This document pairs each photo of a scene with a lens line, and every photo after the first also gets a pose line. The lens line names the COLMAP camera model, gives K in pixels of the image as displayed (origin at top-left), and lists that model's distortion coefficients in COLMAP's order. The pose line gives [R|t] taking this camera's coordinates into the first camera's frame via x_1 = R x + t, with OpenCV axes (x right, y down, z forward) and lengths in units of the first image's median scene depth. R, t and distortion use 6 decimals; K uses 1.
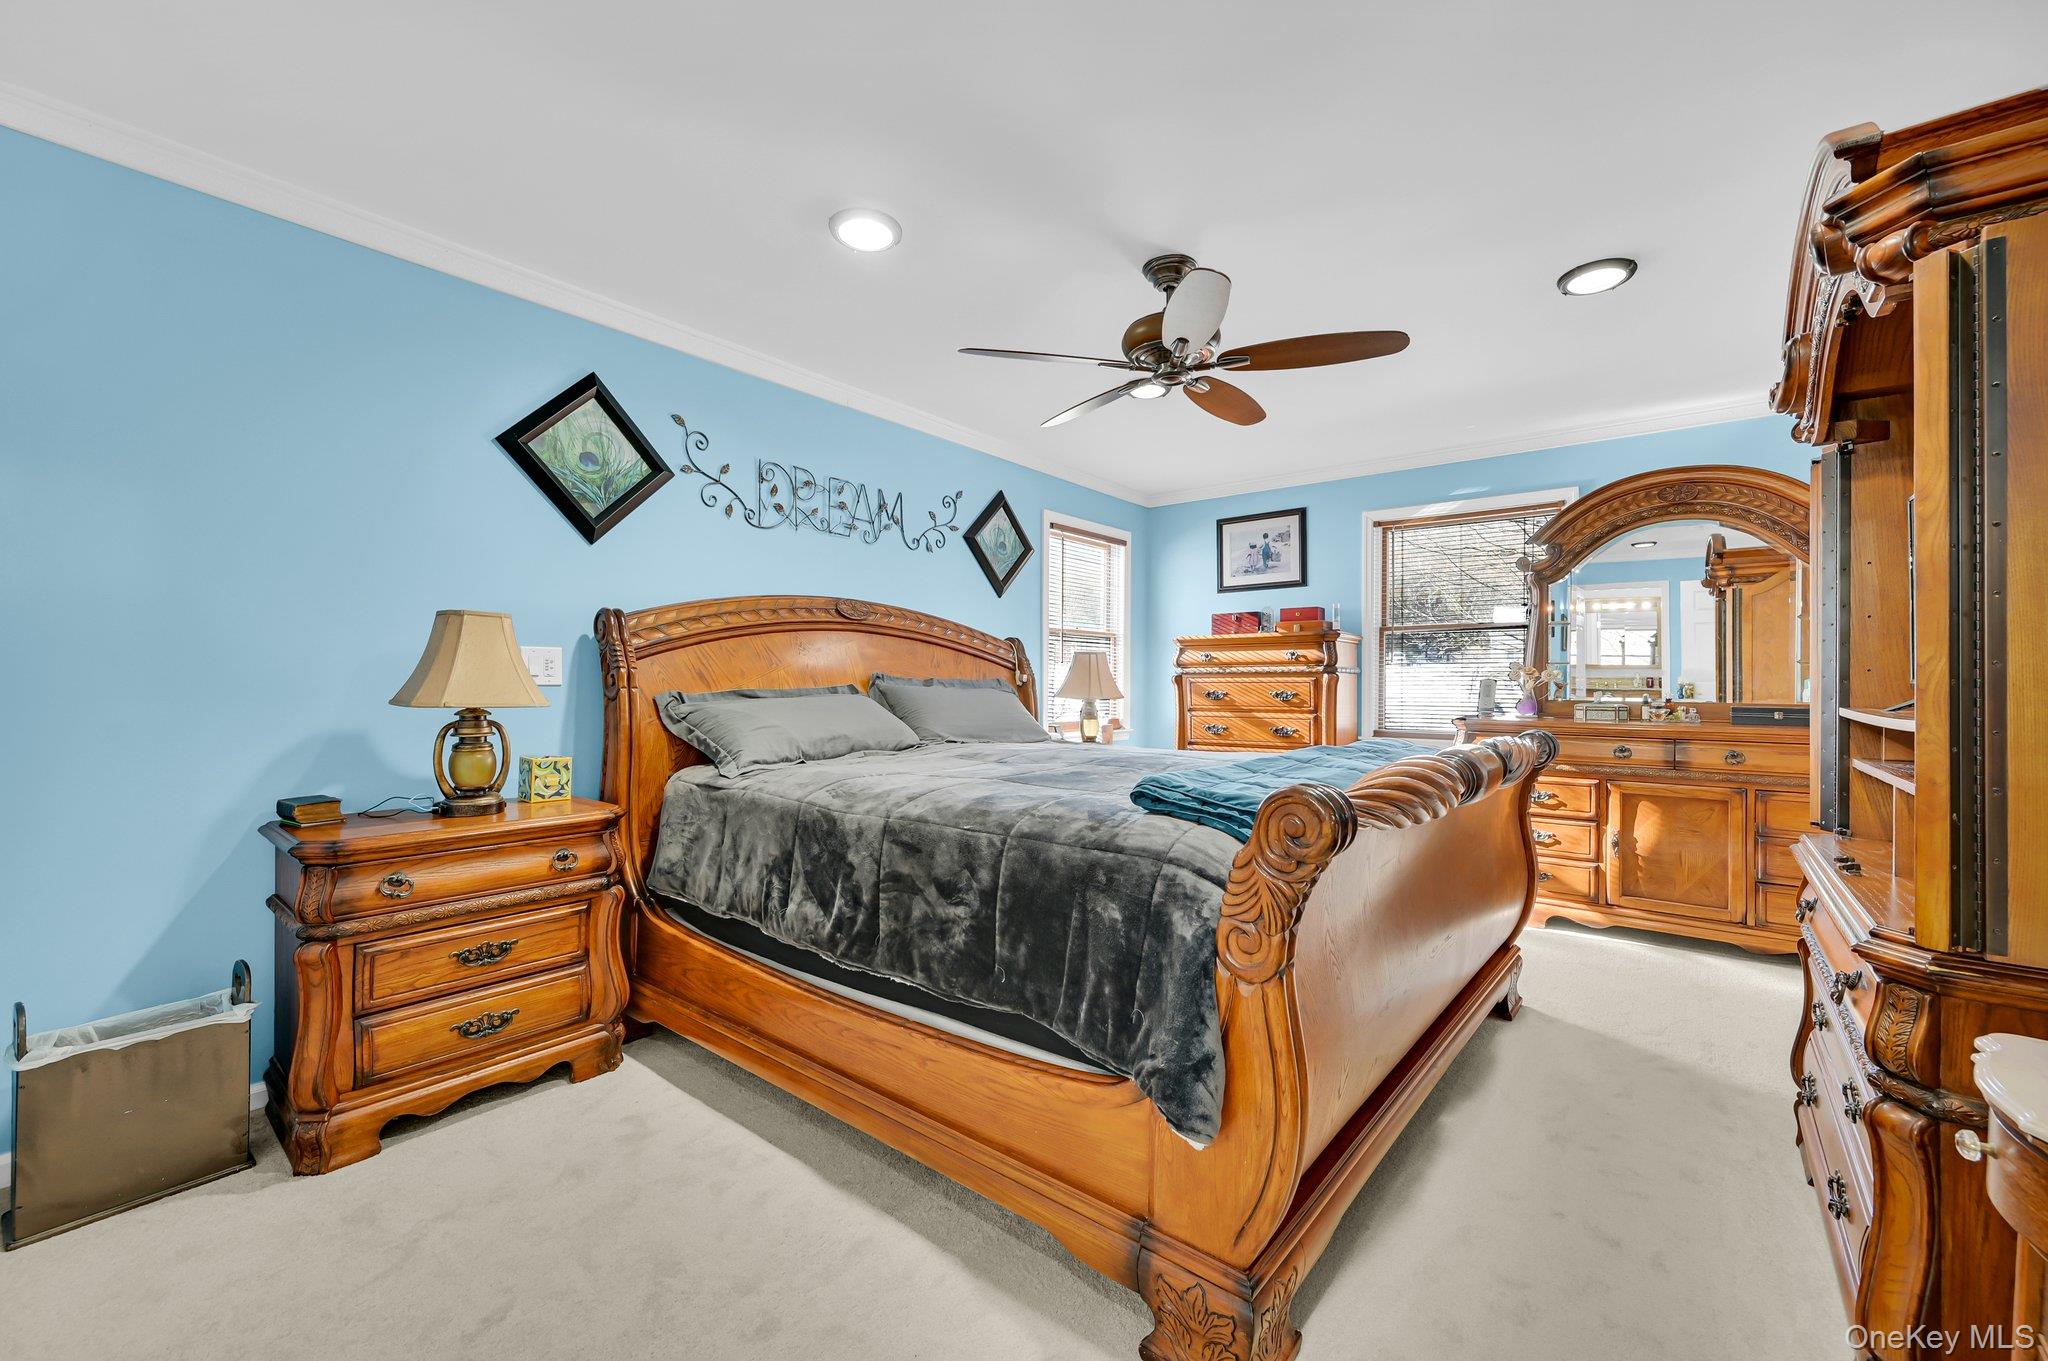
lens RADIAL K [[825.4, 0, 1020.8], [0, 825.4, 681.0], [0, 0, 1]] dist [-0.000632, 0.000022]
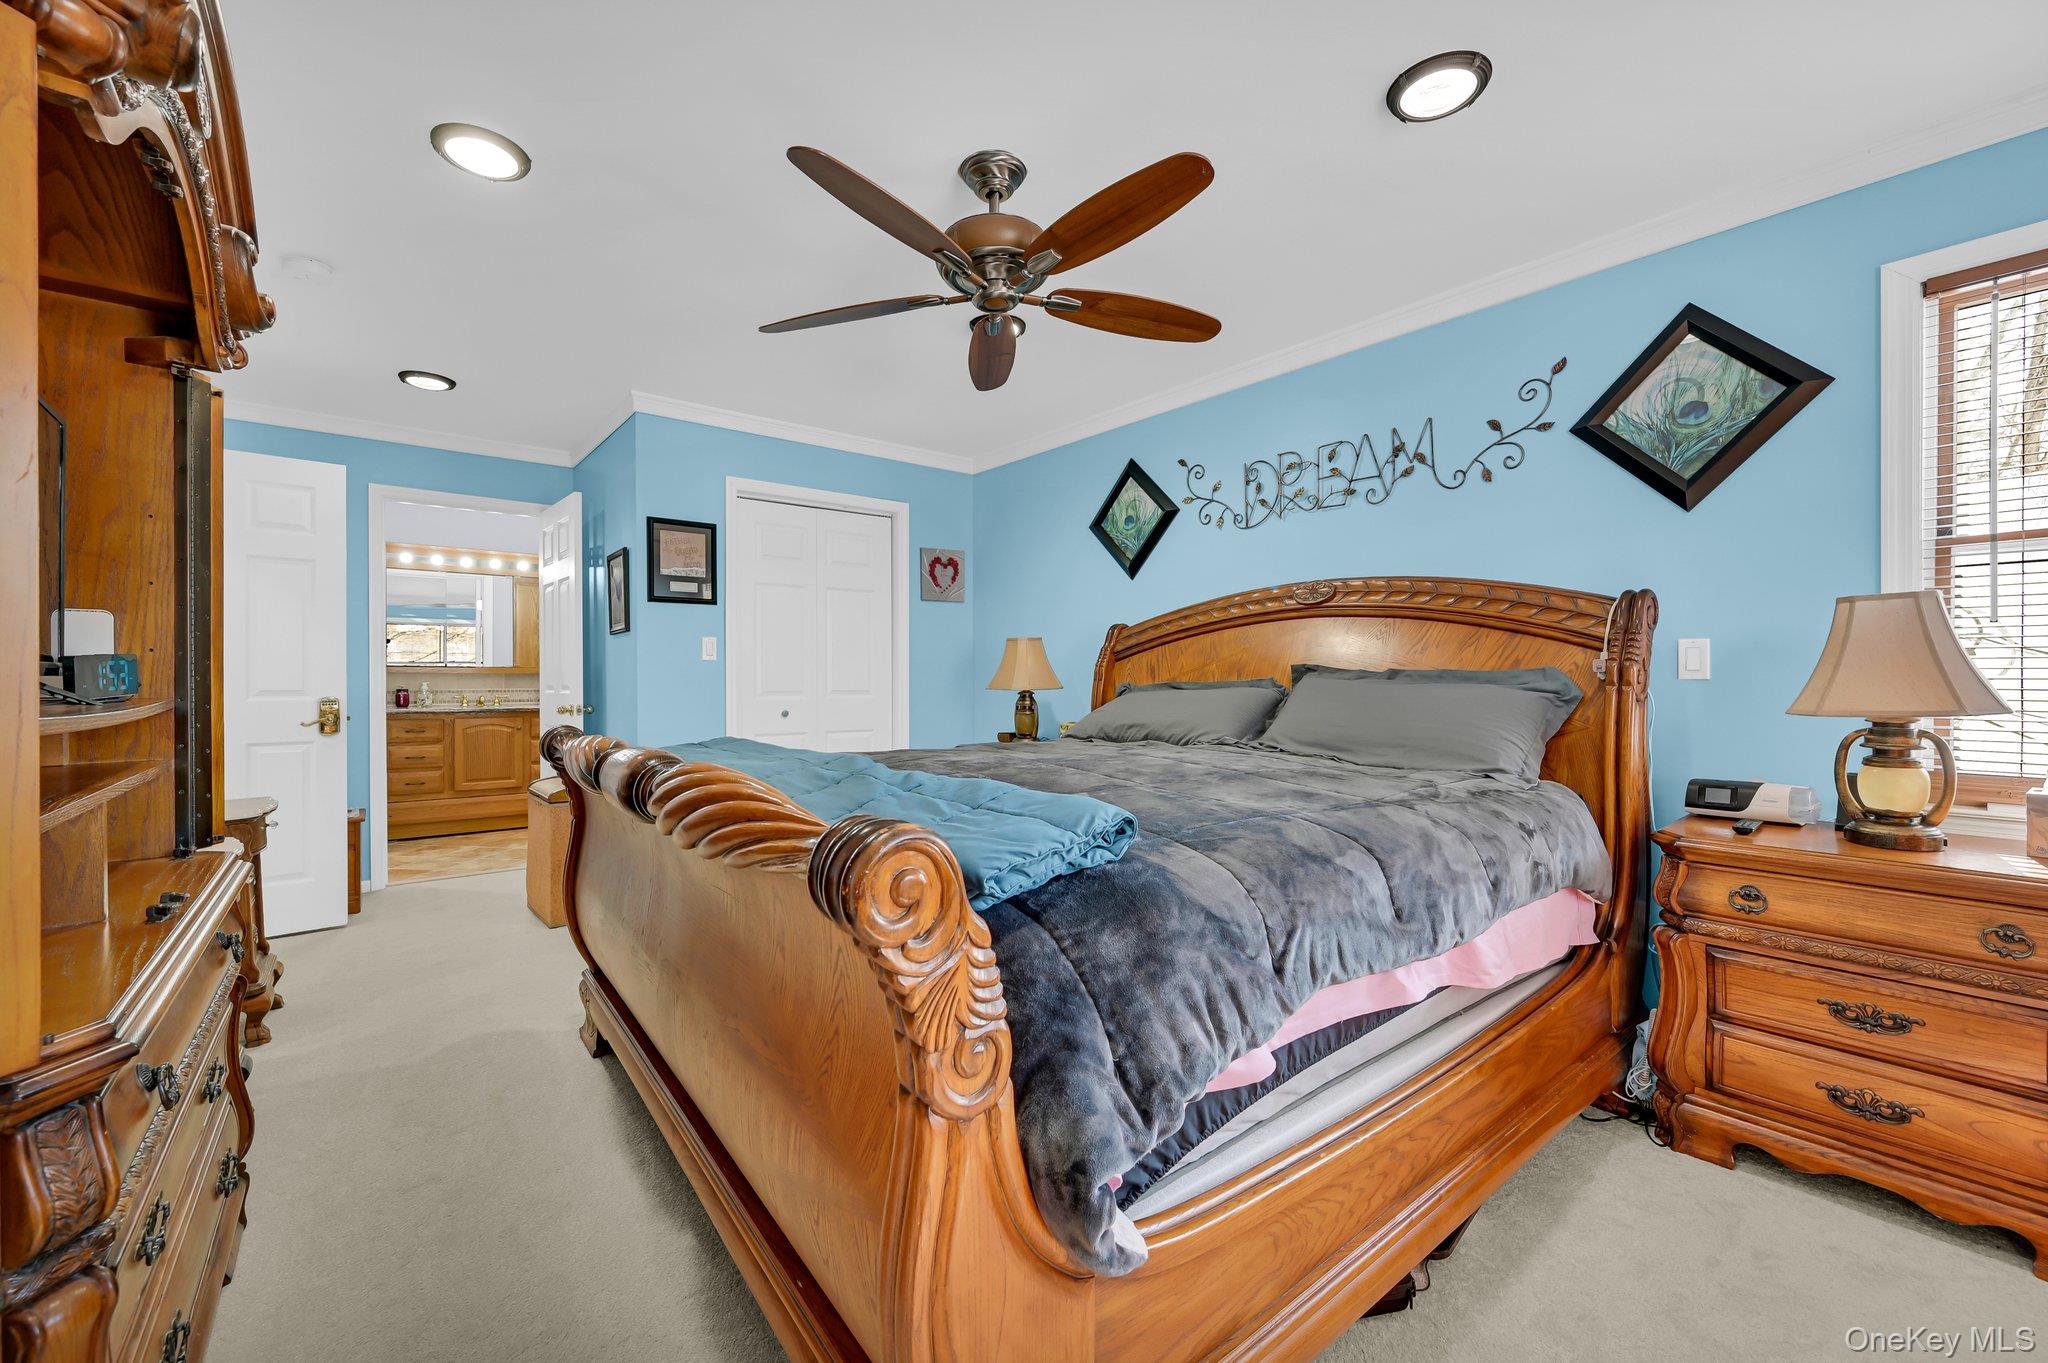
lens RADIAL K [[798.9, 0, 1018.0], [0, 798.9, 687.4], [0, 0, 1]] dist [-0.002249, -0.000260]
pose [[-0.200852, 0.005712, -0.979605, 0.625041], [-0.001371, 0.999980, 0.006112, 0.009869], [0.979621, 0.002571, -0.200841, 0.771774]]
